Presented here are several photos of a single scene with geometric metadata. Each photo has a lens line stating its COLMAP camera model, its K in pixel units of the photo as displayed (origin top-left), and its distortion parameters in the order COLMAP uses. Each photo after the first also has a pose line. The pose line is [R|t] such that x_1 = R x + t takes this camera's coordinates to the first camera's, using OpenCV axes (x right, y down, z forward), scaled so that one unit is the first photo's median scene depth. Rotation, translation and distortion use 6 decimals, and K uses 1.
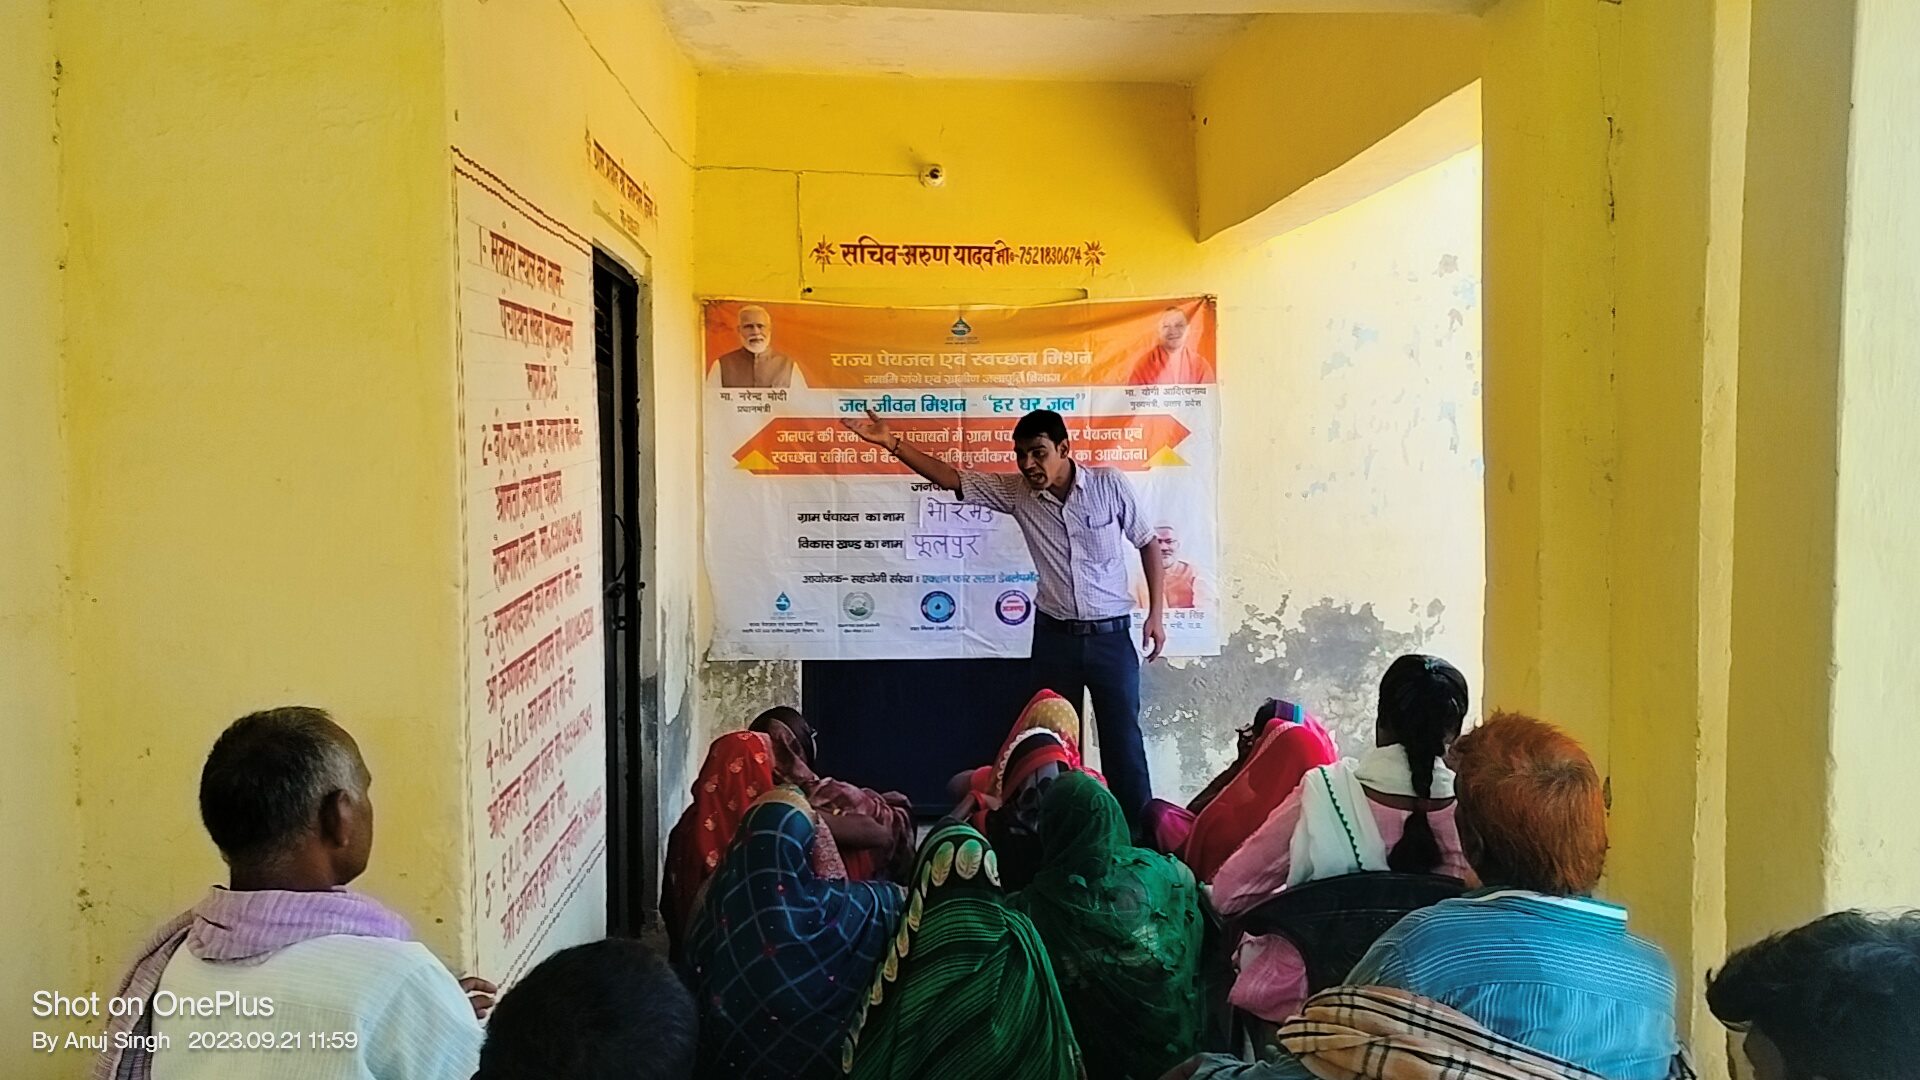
lens RADIAL K [[1663.5, 0, 962.9], [0, 1663.5, 535.7], [0, 0, 1]] dist [0.129320, -0.255258]
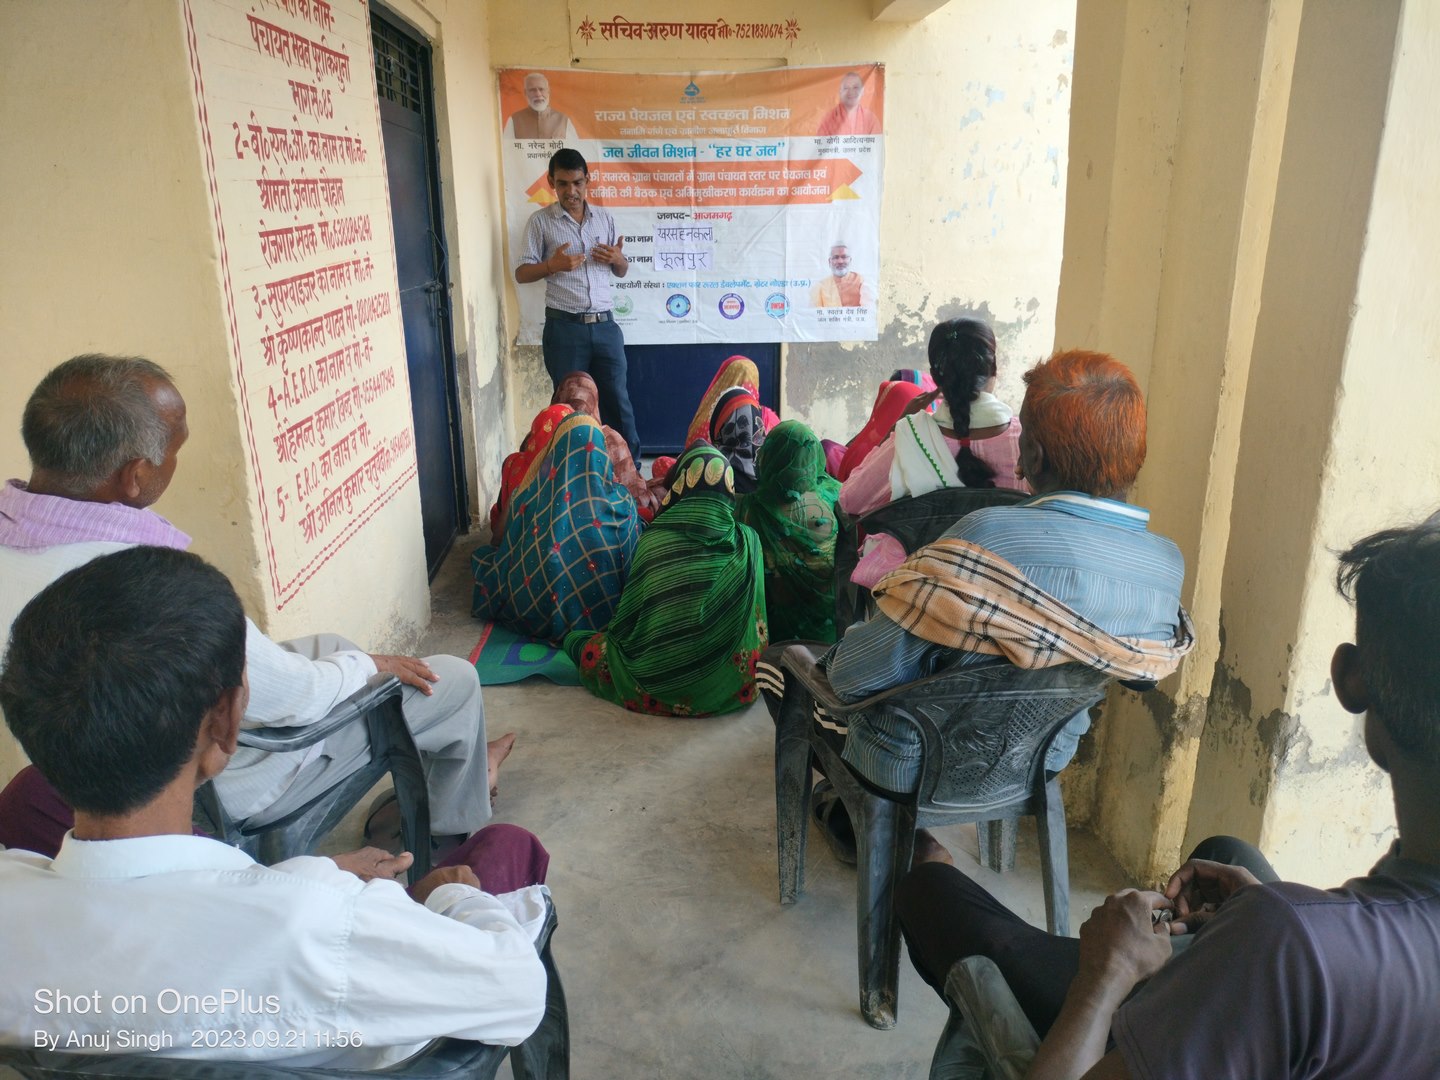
lens RADIAL K [[1054.1, 0, 722.6], [0, 1054.1, 537.3], [0, 0, 1]] dist [0.084363, -0.150125]
pose [[0.999930, -0.000724, -0.011829, 0.033329], [0.003532, 0.970988, 0.239103, 0.018959], [0.011313, -0.239128, 0.970922, 0.088895]]
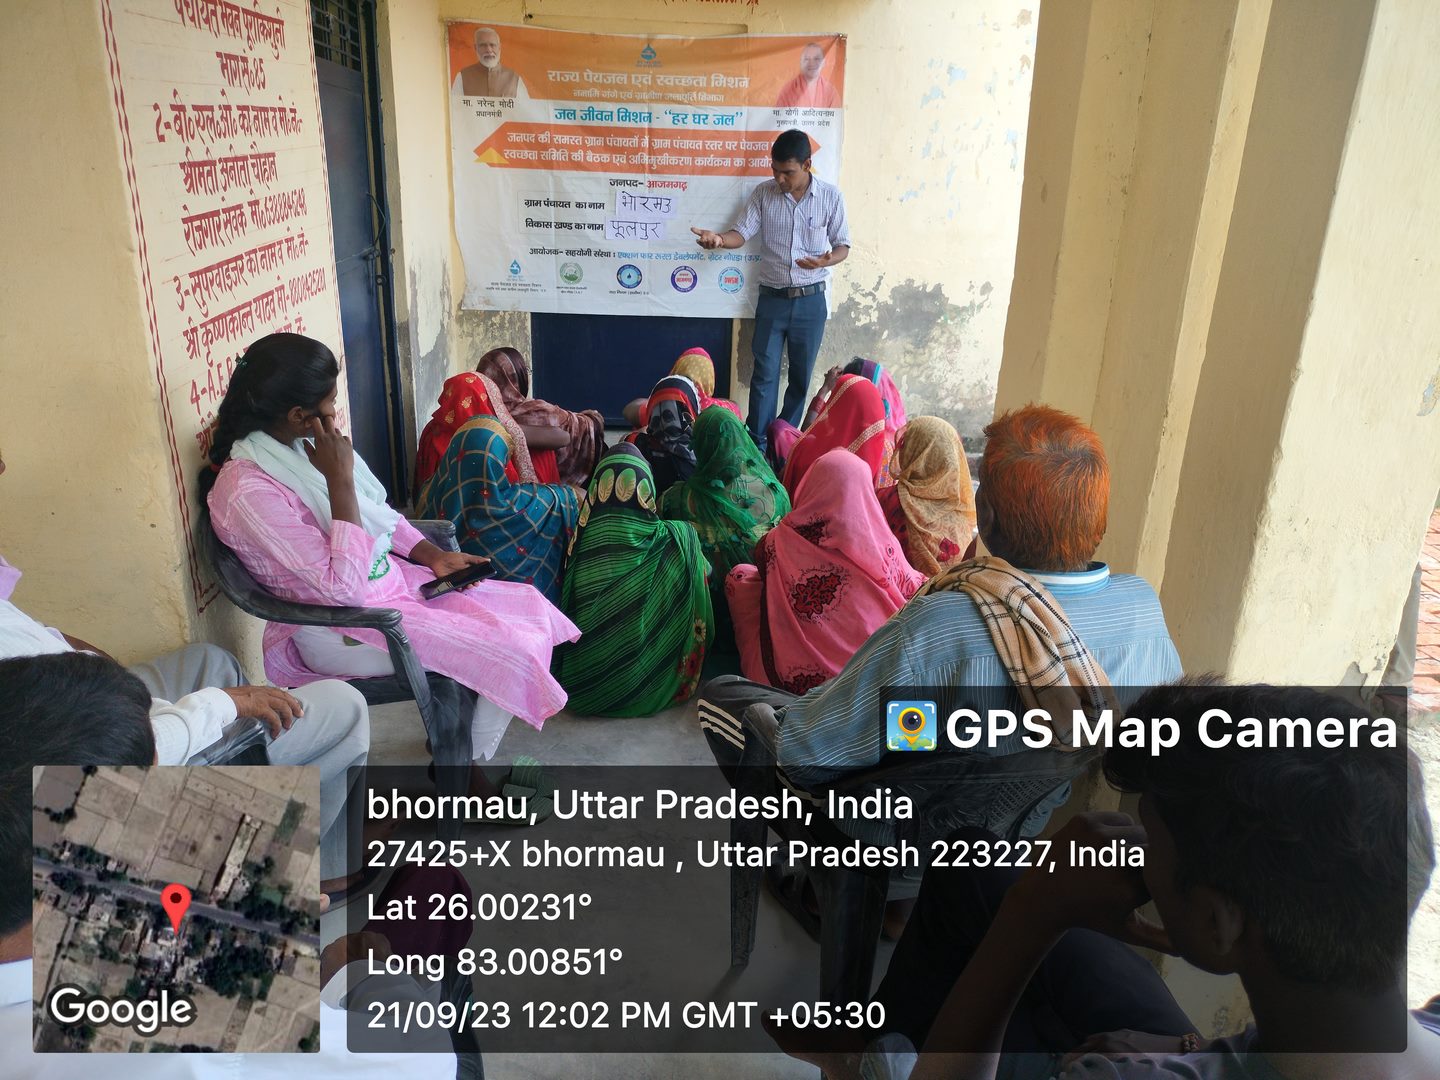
lens RADIAL K [[1057.4, 0, 720.0], [0, 1057.4, 540.0], [0, 0, 1]] dist [0.056996, -0.091118]
pose [[0.999044, 0.027655, 0.033843, 0.036692], [-0.036187, 0.957636, 0.285698, -0.001462], [-0.024508, -0.286650, 0.957722, 0.099694]]
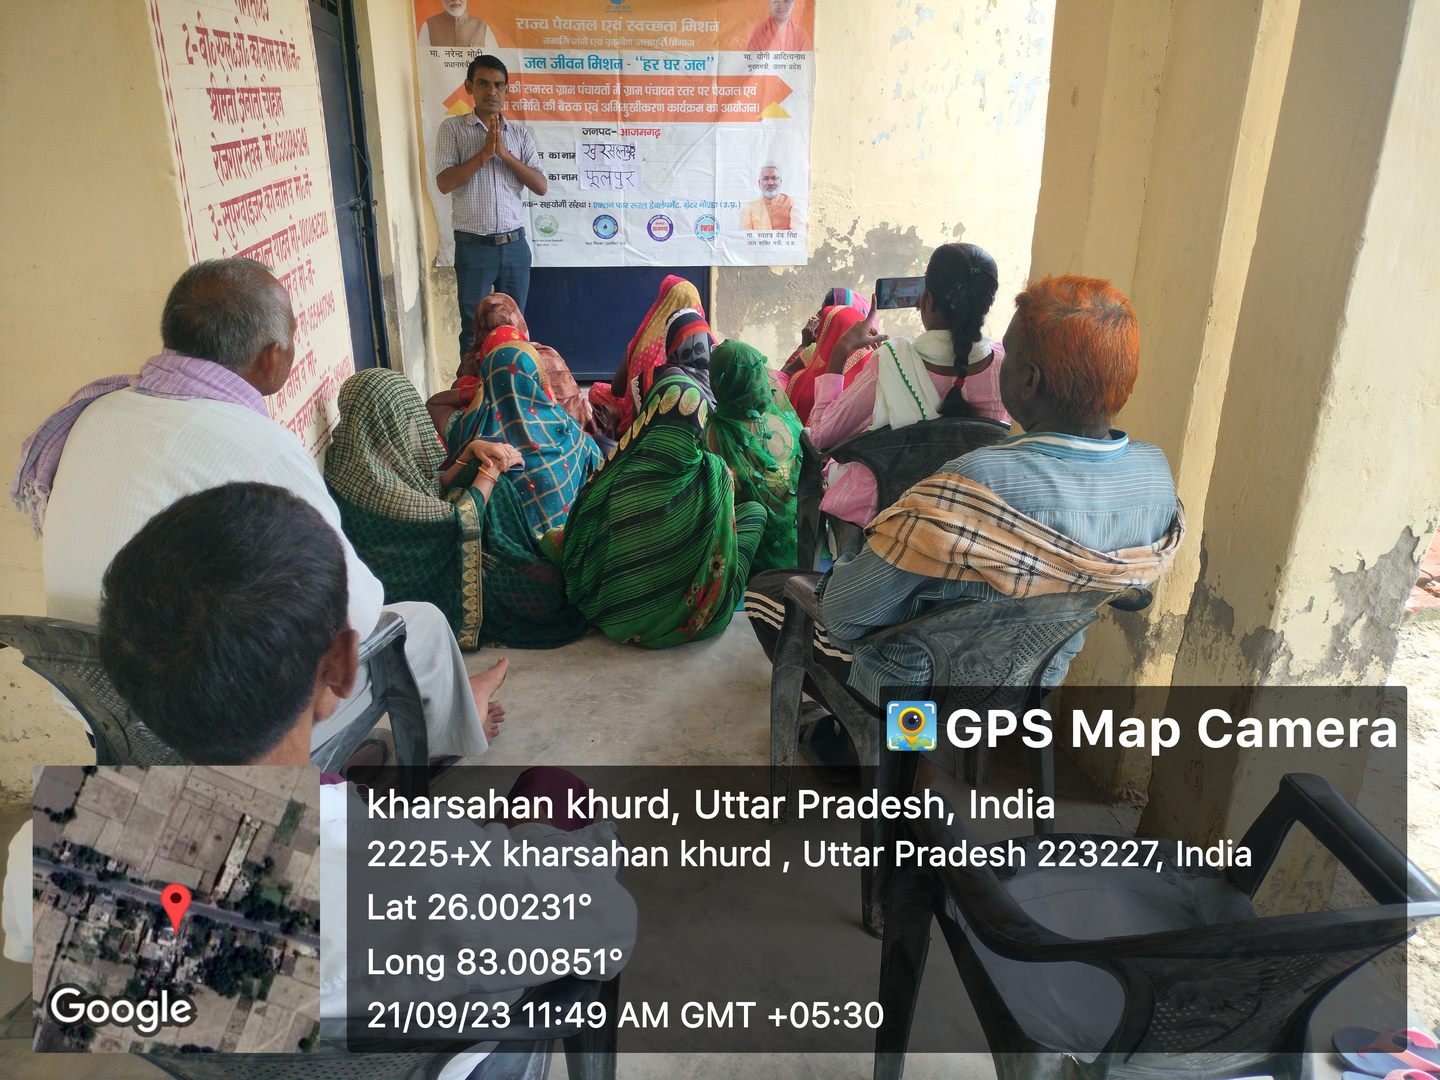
lens RADIAL K [[1054.8, 0, 720.0], [0, 1054.8, 540.0], [0, 0, 1]] dist [0.045689, -0.064292]
pose [[0.996242, -0.018235, 0.084675, 0.000617], [-0.008920, 0.950790, 0.309707, 0.017242], [-0.086155, -0.309298, 0.947054, 0.092199]]
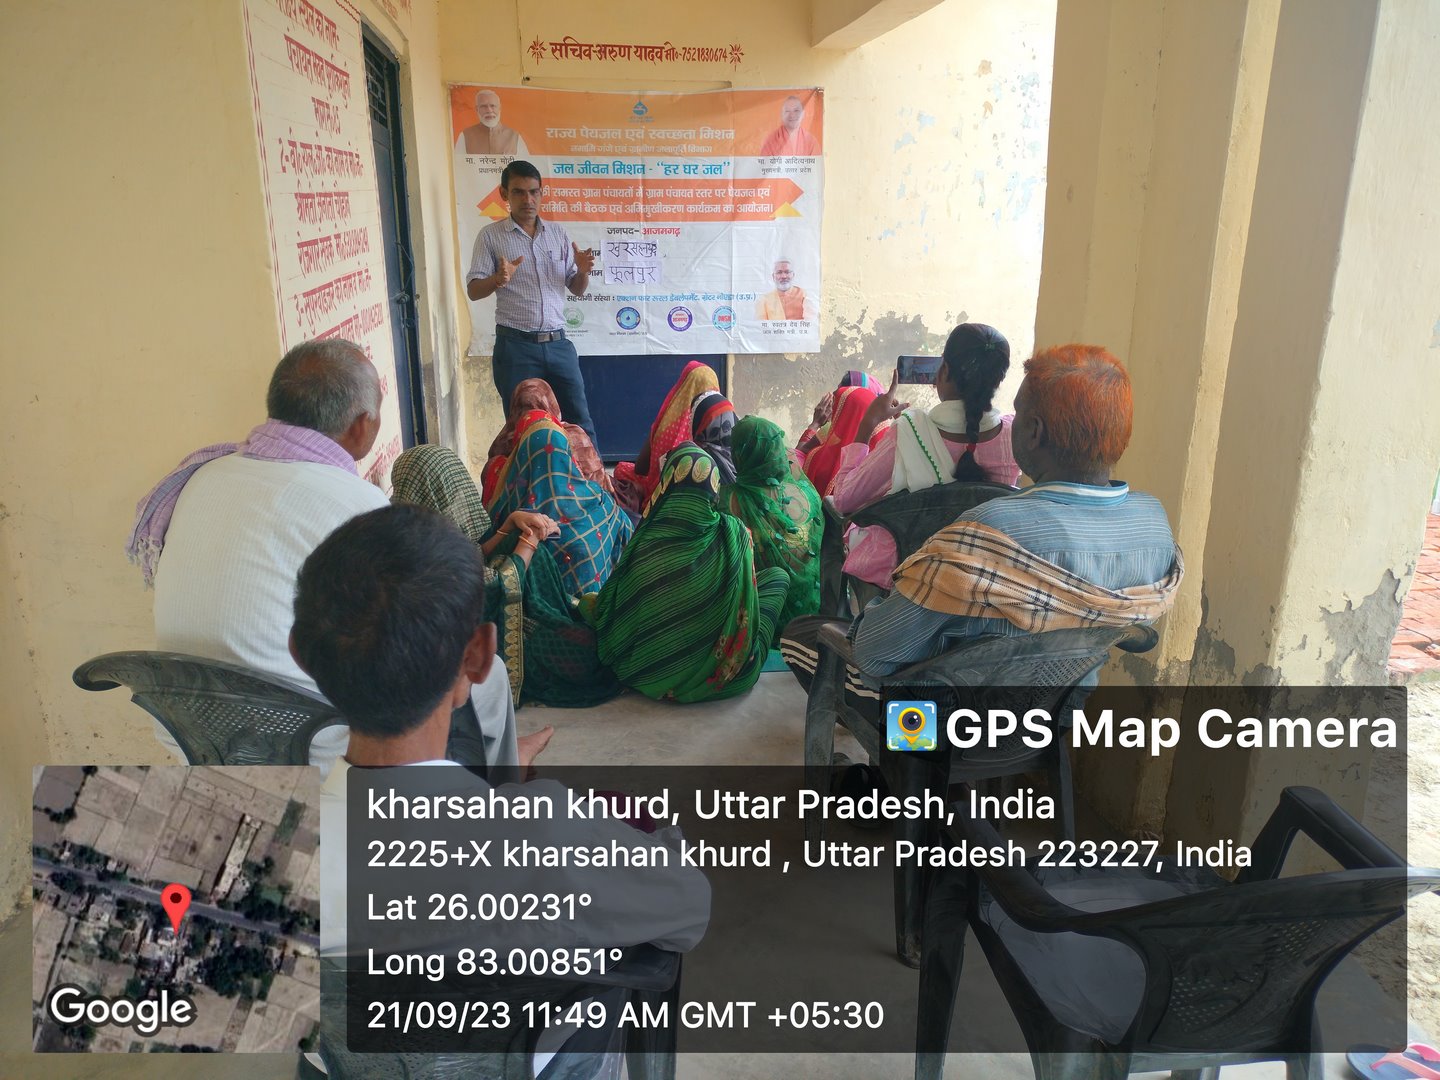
lens RADIAL K [[1051.4, 0, 721.0], [0, 1051.4, 535.8], [0, 0, 1]] dist [0.091160, -0.147849]
pose [[0.996534, -0.018399, 0.081132, -0.012532], [-0.000387, 0.974203, 0.225673, 0.020079], [-0.083192, -0.224922, 0.970819, 0.061295]]
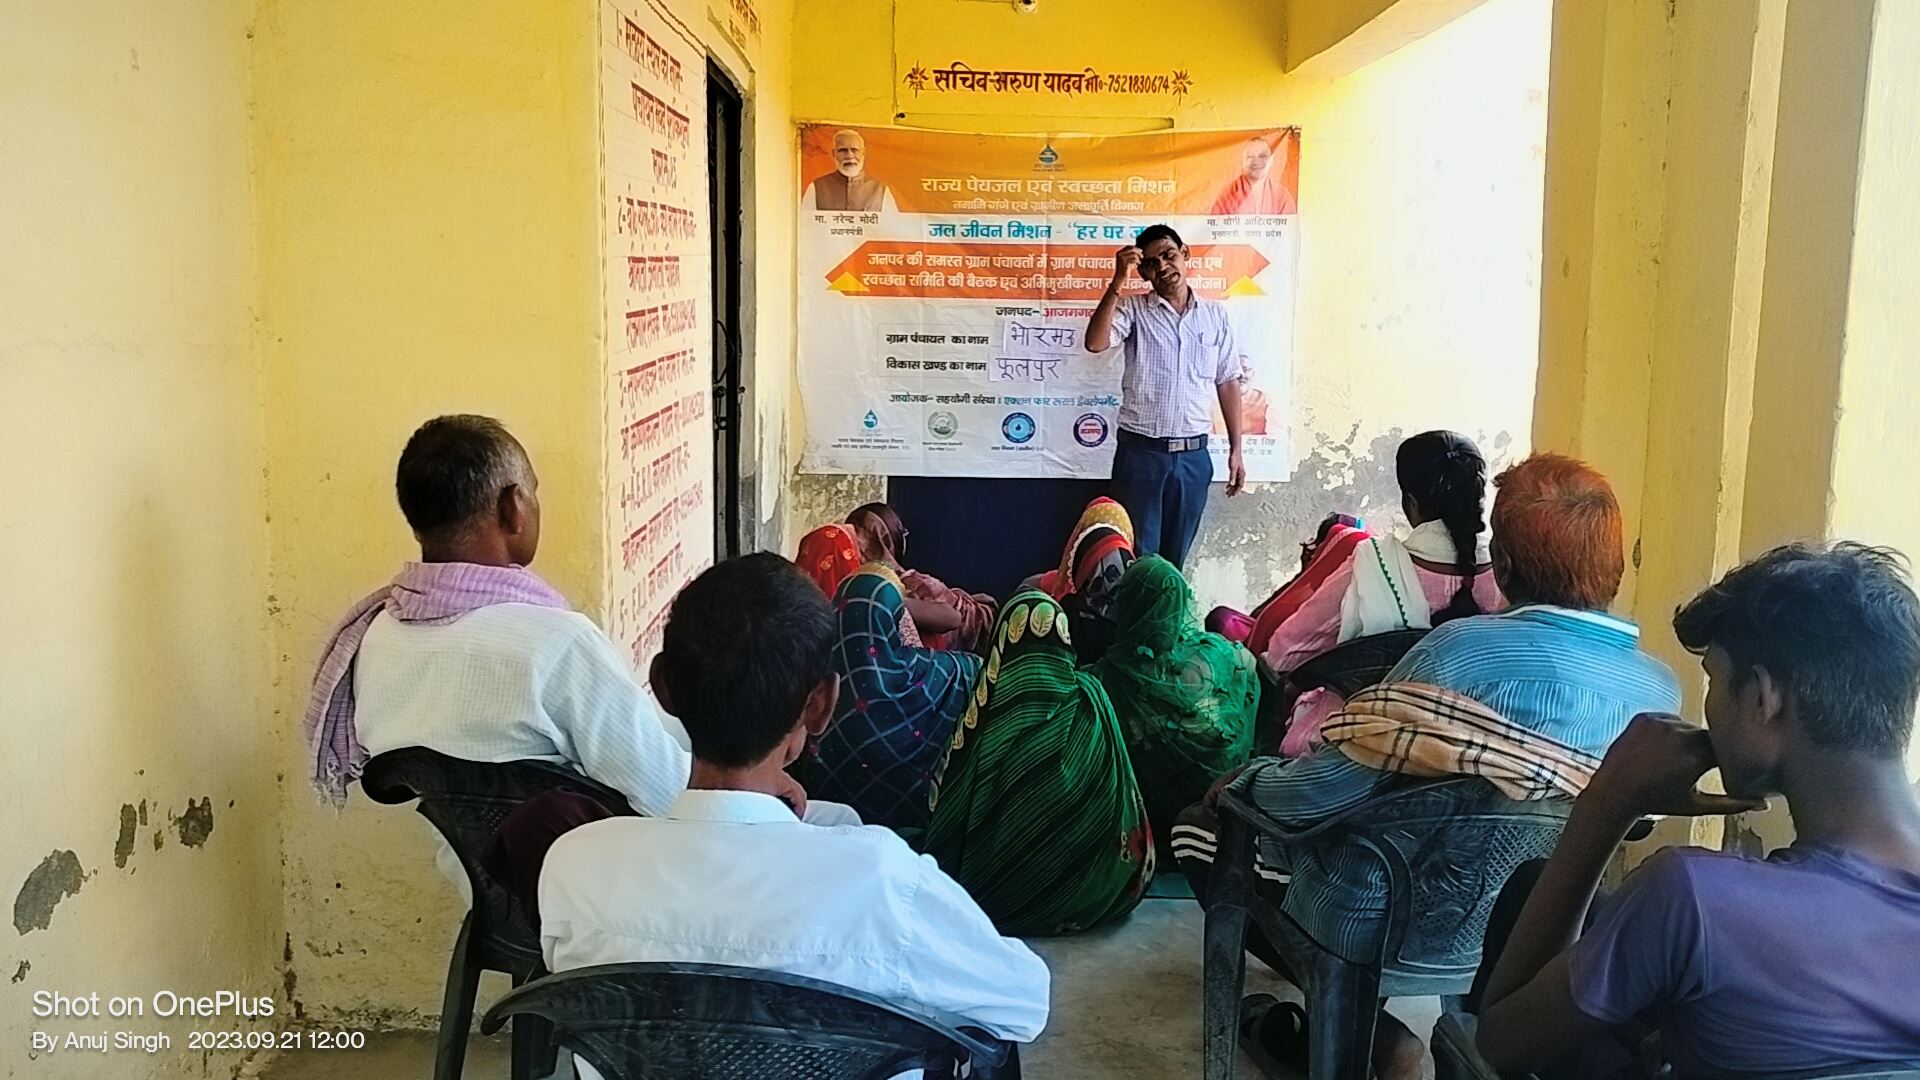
lens RADIAL K [[1663.5, 0, 962.9], [0, 1663.5, 535.7], [0, 0, 1]] dist [0.129320, -0.255258]
pose [[0.998715, 0.027665, -0.042460, -0.003594], [-0.024294, 0.996662, 0.077940, 0.029923], [0.044474, -0.076809, 0.996053, -0.047381]]
